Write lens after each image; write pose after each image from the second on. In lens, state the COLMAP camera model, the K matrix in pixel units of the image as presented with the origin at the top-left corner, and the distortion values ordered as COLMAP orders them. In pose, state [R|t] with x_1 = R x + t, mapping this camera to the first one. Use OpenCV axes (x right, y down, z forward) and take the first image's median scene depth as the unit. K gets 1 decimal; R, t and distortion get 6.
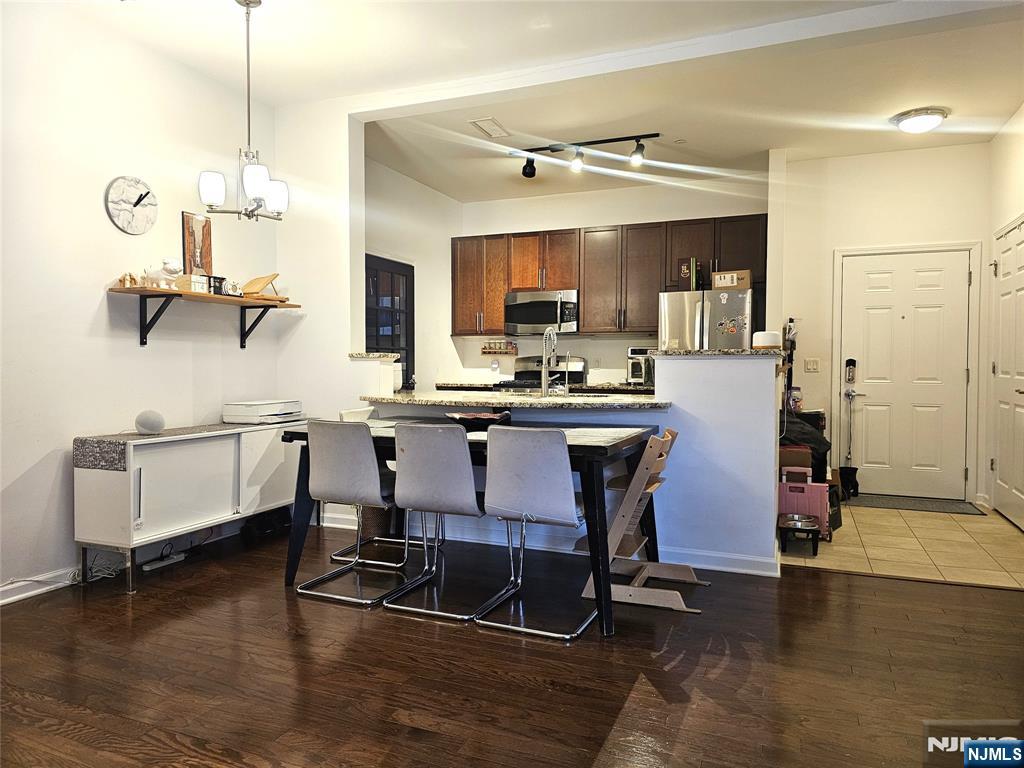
lens RADIAL K [[702.5, 0, 506.9], [0, 702.5, 382.3], [0, 0, 1]] dist [0.095627, -0.146844]
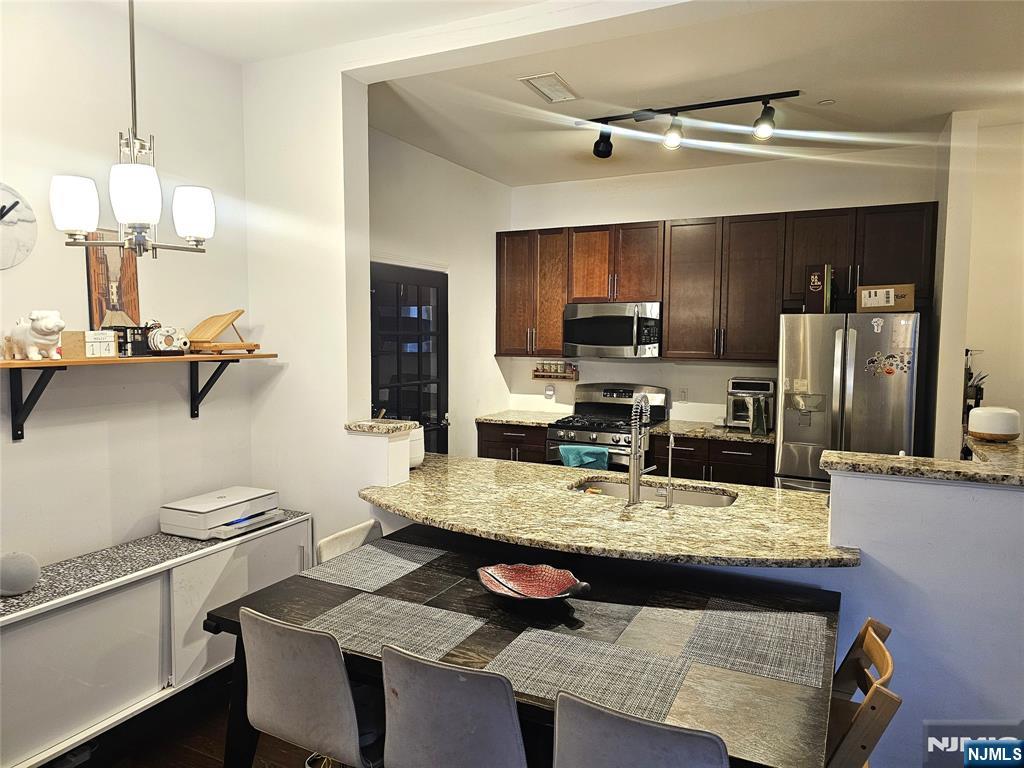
lens RADIAL K [[696.0, 0, 504.2], [0, 696.0, 381.2], [0, 0, 1]] dist [0.057157, -0.056905]
pose [[0.997450, 0.007976, -0.070918, -0.015596], [-0.004672, 0.998902, 0.046624, -0.090386], [0.071212, -0.046173, 0.996392, 0.259372]]
